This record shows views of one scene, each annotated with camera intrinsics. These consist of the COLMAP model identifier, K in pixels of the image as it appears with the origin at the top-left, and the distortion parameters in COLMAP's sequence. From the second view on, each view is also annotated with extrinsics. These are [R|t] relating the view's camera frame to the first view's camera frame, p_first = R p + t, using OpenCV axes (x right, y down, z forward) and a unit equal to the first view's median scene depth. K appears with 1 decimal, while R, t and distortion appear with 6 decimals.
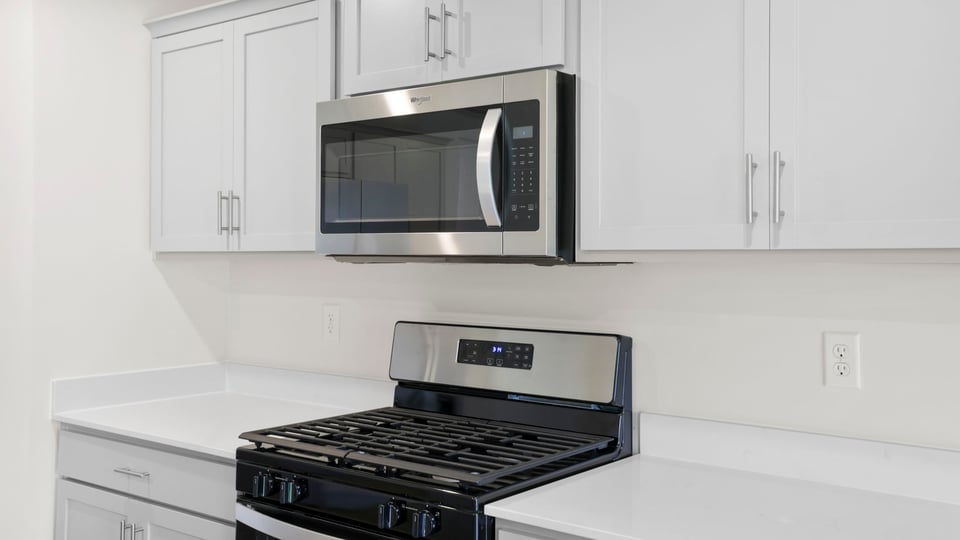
lens RADIAL K [[939.0, 0, 476.7], [0, 939.0, 260.6], [0, 0, 1]] dist [0.075548, 0.000000]
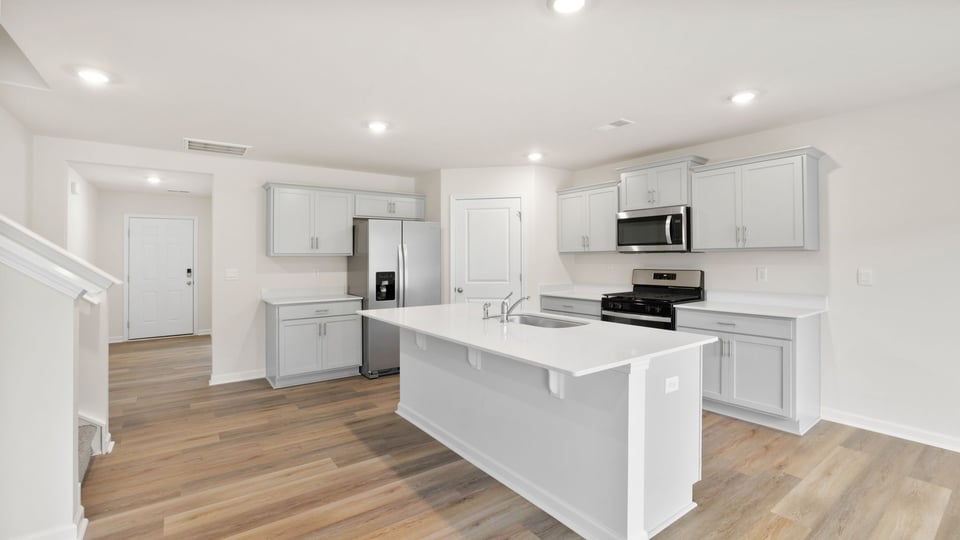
lens RADIAL K [[417.1, 0, 475.9], [0, 417.1, 262.0], [0, 0, 1]] dist [-0.029401, 0.002242]
pose [[0.961480, -0.009988, -0.274695, -0.281264], [0.012413, 0.999898, 0.007093, 0.019583], [0.274596, -0.010230, 0.961505, -0.932592]]
